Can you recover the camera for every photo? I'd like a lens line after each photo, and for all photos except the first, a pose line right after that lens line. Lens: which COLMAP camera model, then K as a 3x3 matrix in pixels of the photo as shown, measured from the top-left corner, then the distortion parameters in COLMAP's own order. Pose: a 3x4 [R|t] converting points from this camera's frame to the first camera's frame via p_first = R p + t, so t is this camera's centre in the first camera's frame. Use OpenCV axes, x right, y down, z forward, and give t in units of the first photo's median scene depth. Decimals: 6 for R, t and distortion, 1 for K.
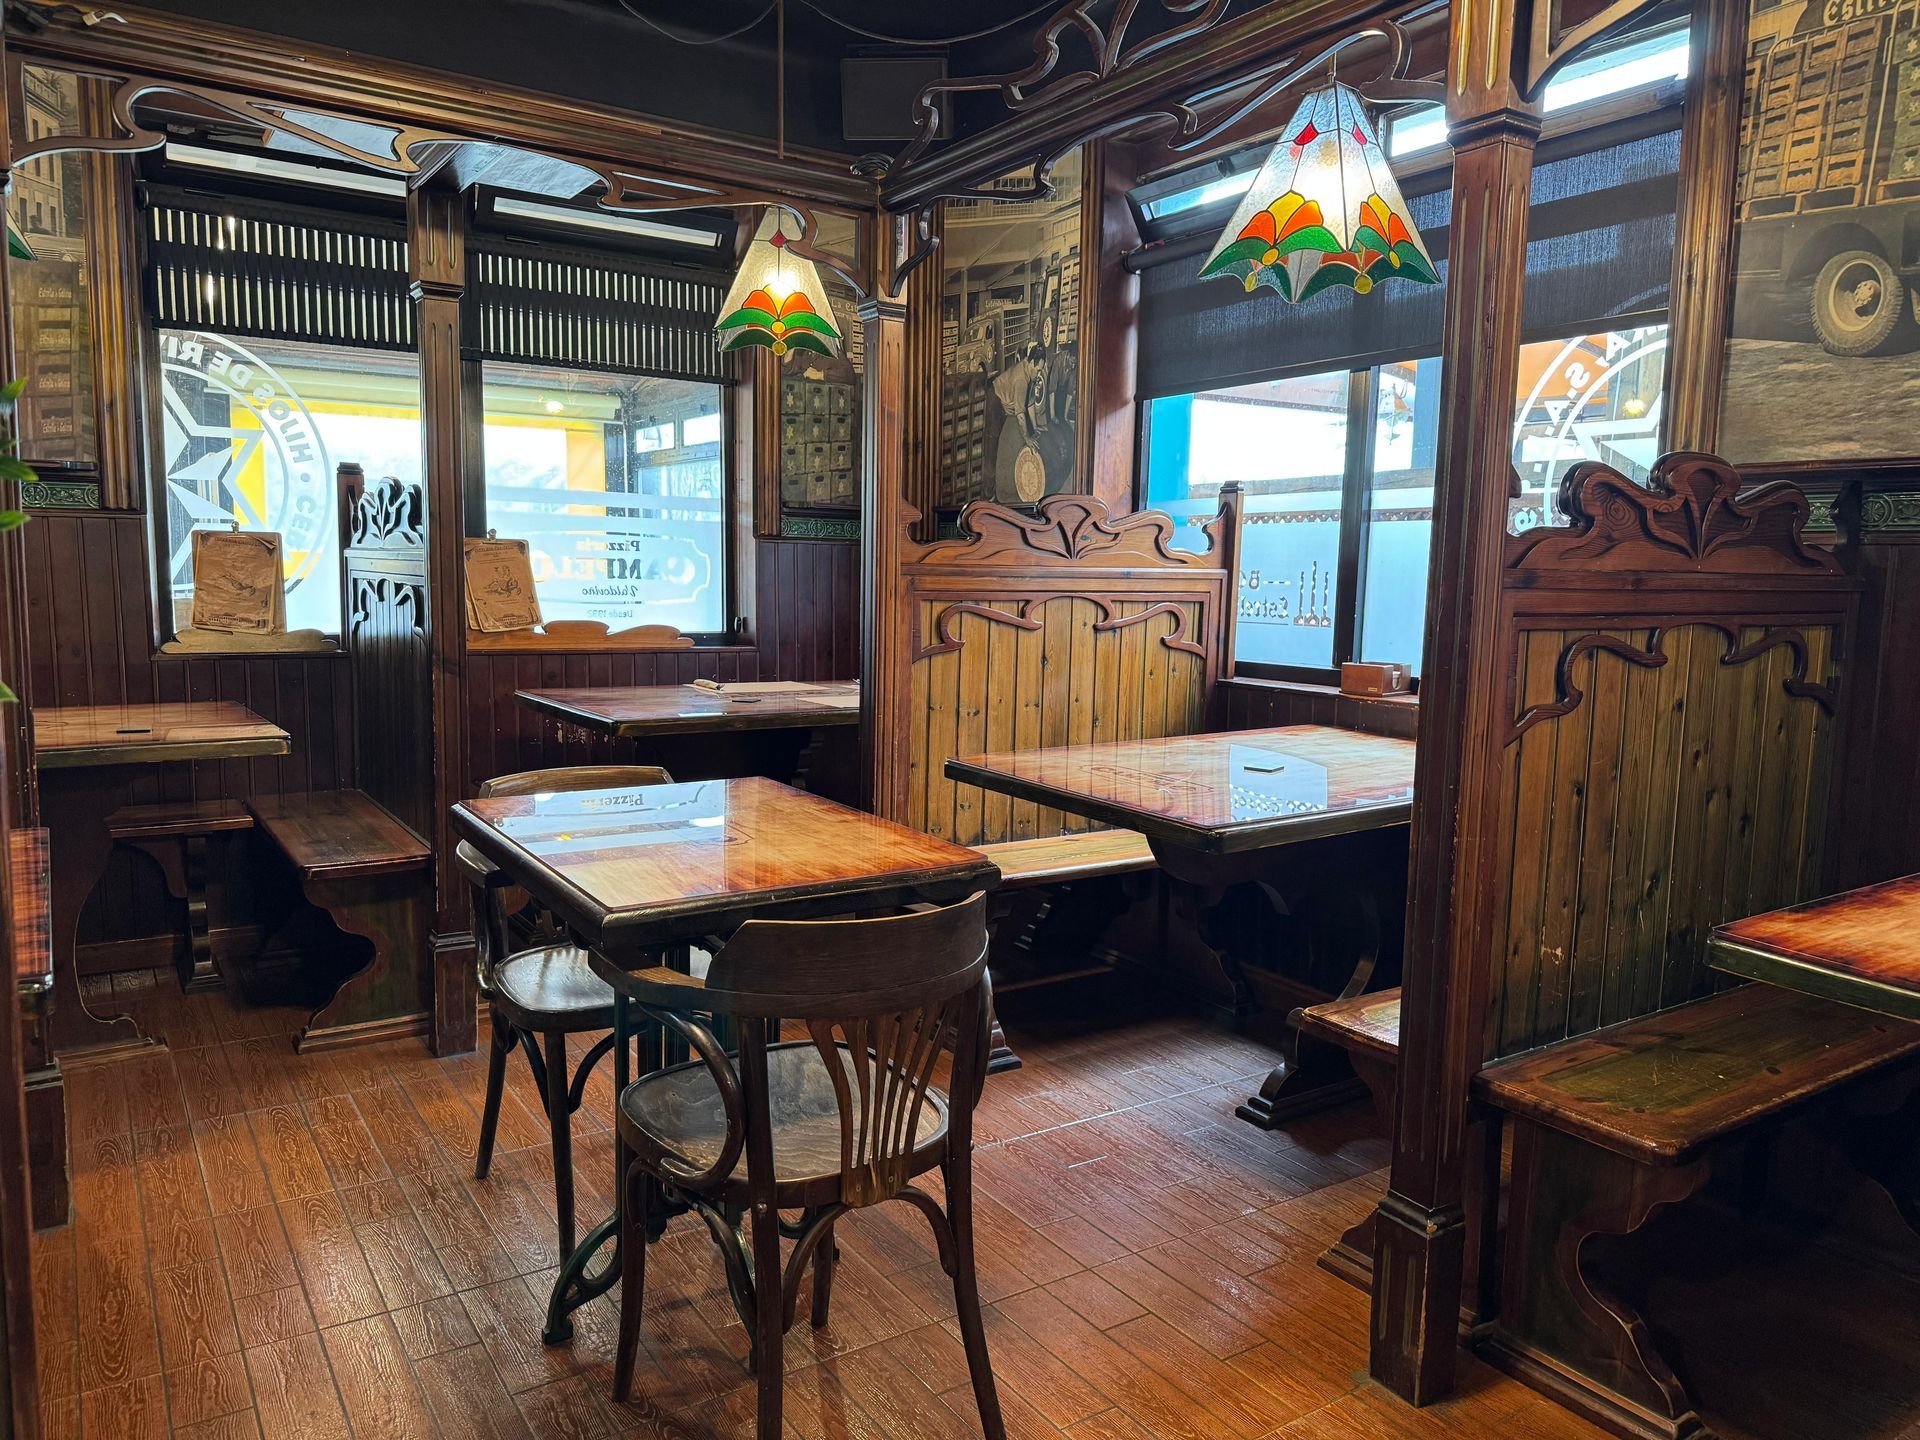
lens RADIAL K [[1344.1, 0, 991.9], [0, 1344.1, 721.2], [0, 0, 1]] dist [0.064079, -0.076190]
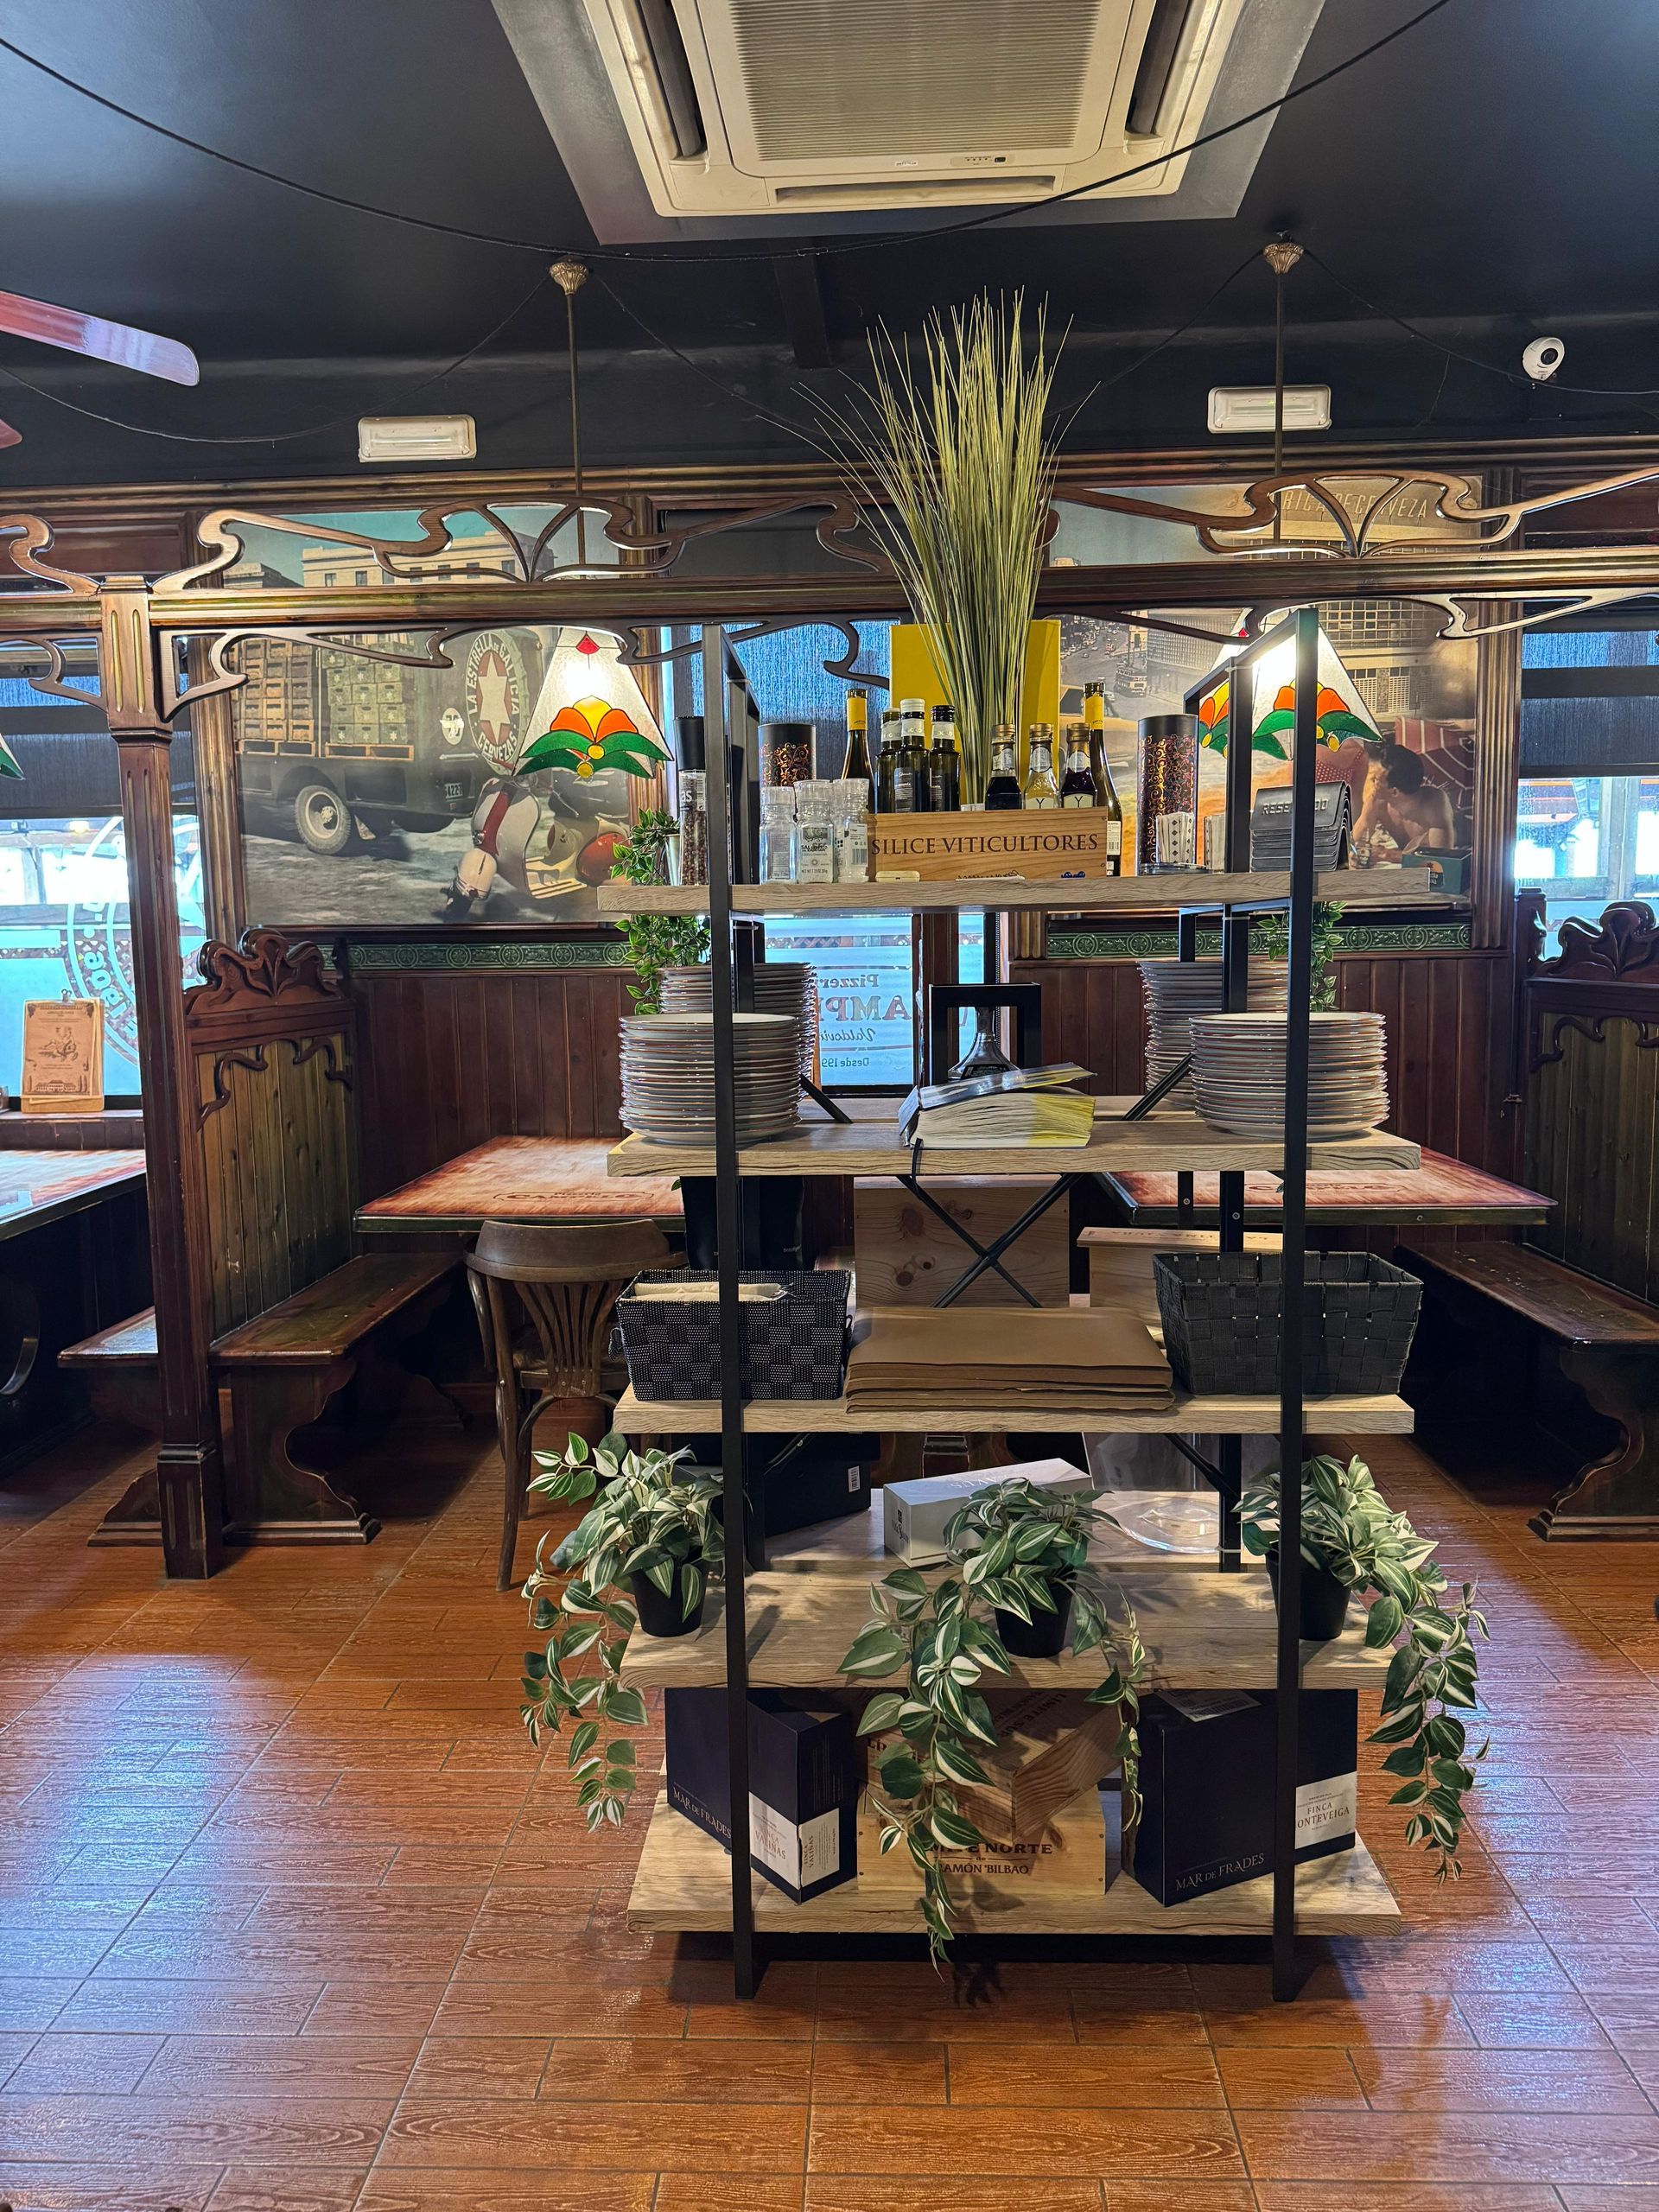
lens RADIAL K [[1548.5, 0, 824.2], [0, 1548.5, 1174.8], [0, 0, 1]] dist [0.064079, -0.076190]
pose [[0.594744, -0.149377, 0.789915, -0.465395], [0.122666, 0.987942, 0.094467, -0.010168], [-0.794501, 0.040713, 0.605896, -0.483482]]
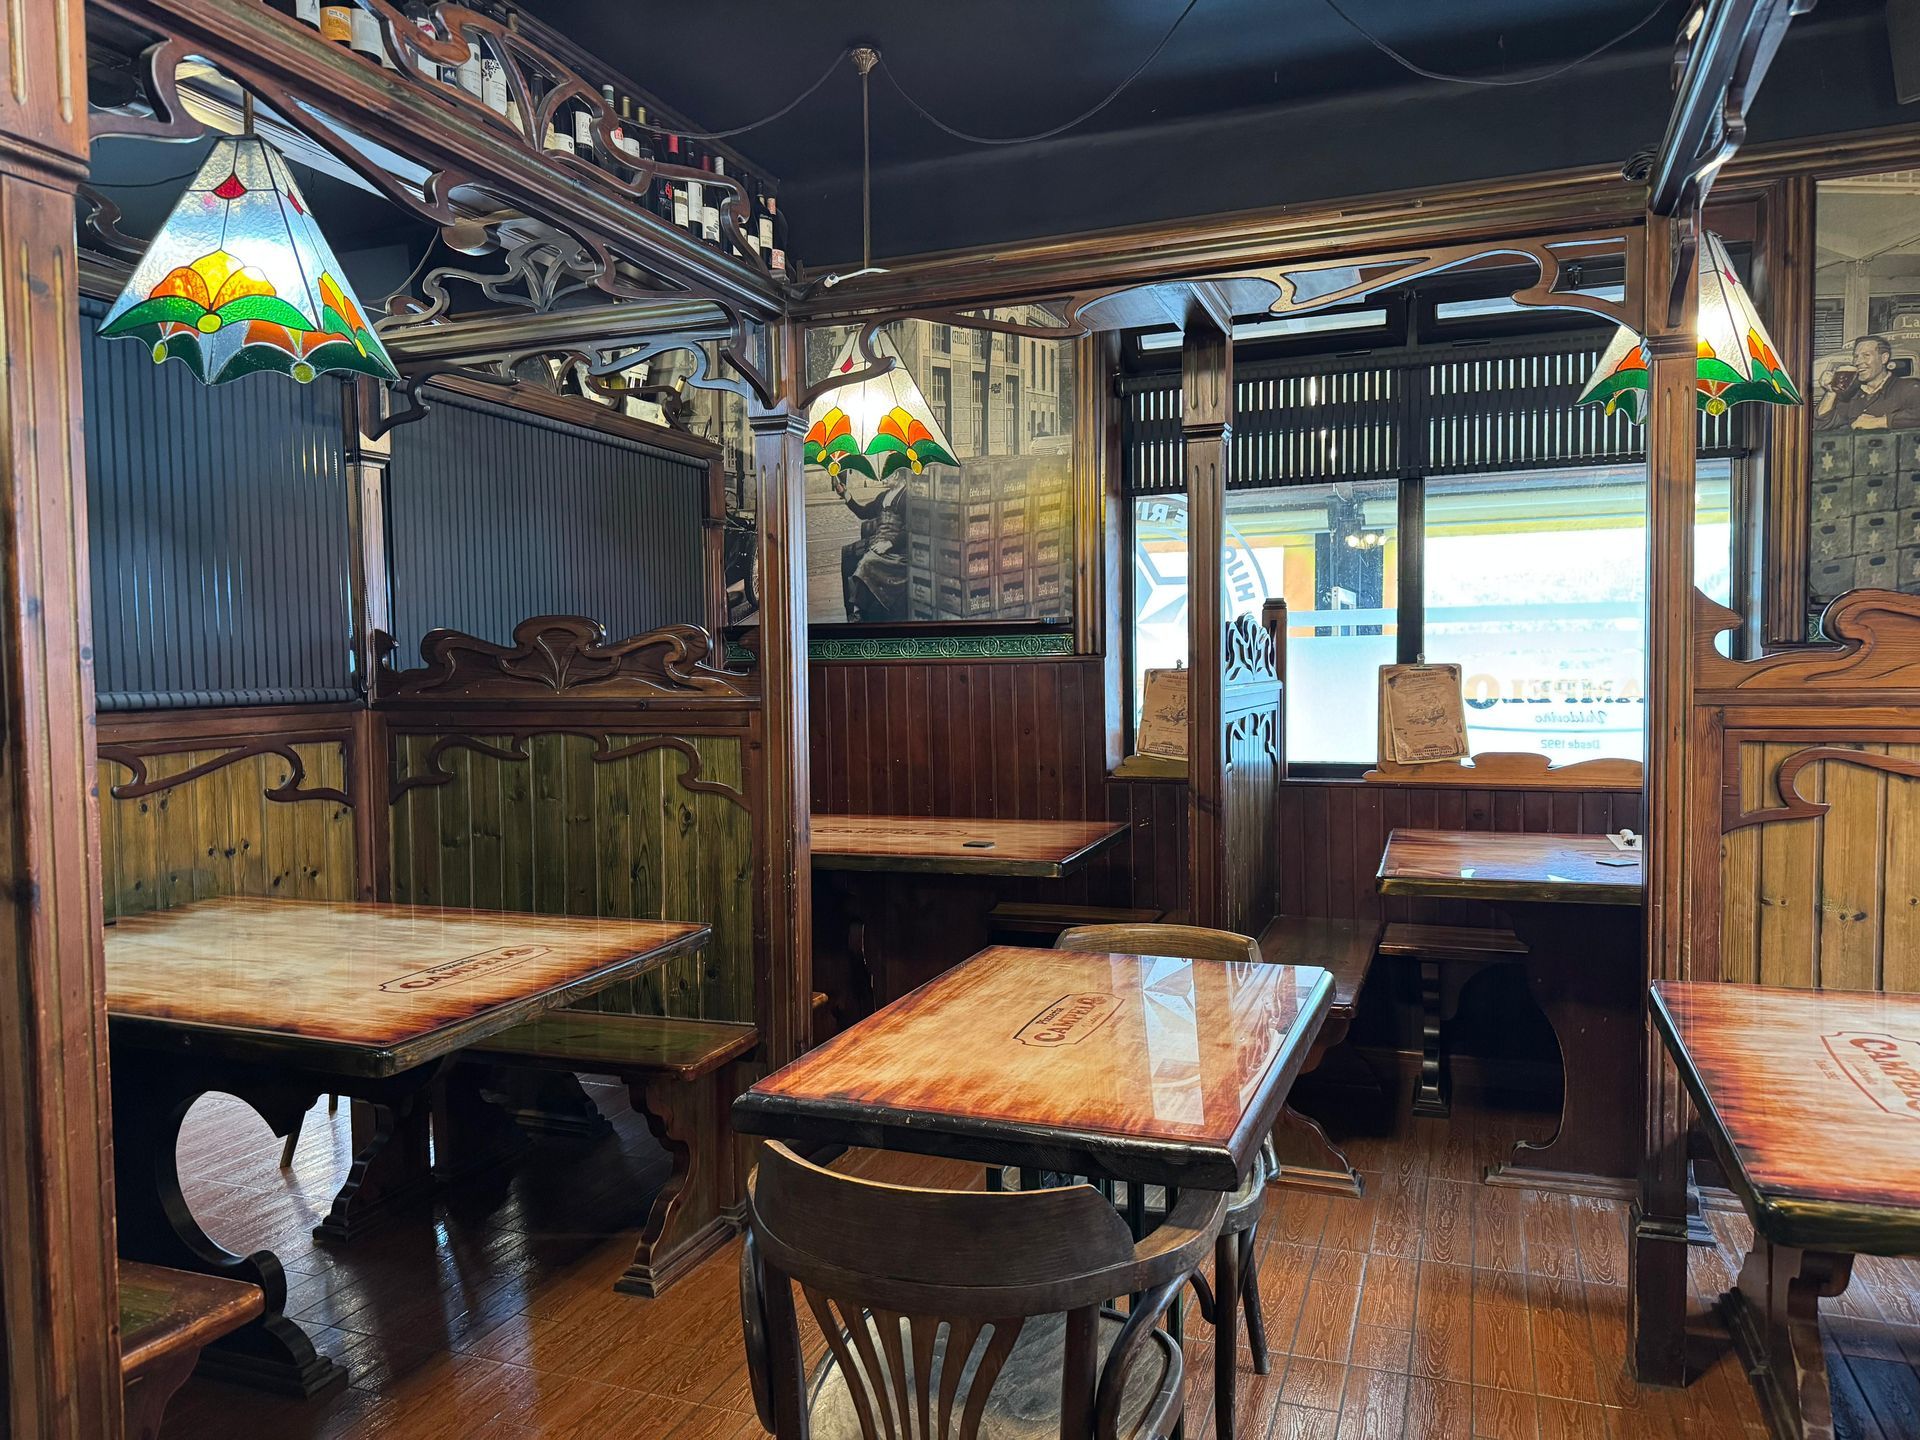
lens RADIAL K [[1344.1, 0, 953.7], [0, 1344.1, 715.3], [0, 0, 1]] dist [0.064079, -0.076190]
pose [[0.572648, -0.002275, -0.819798, 0.365101], [-0.066570, 0.996565, -0.049267, -0.055006], [0.817094, 0.082786, 0.570530, 0.355491]]
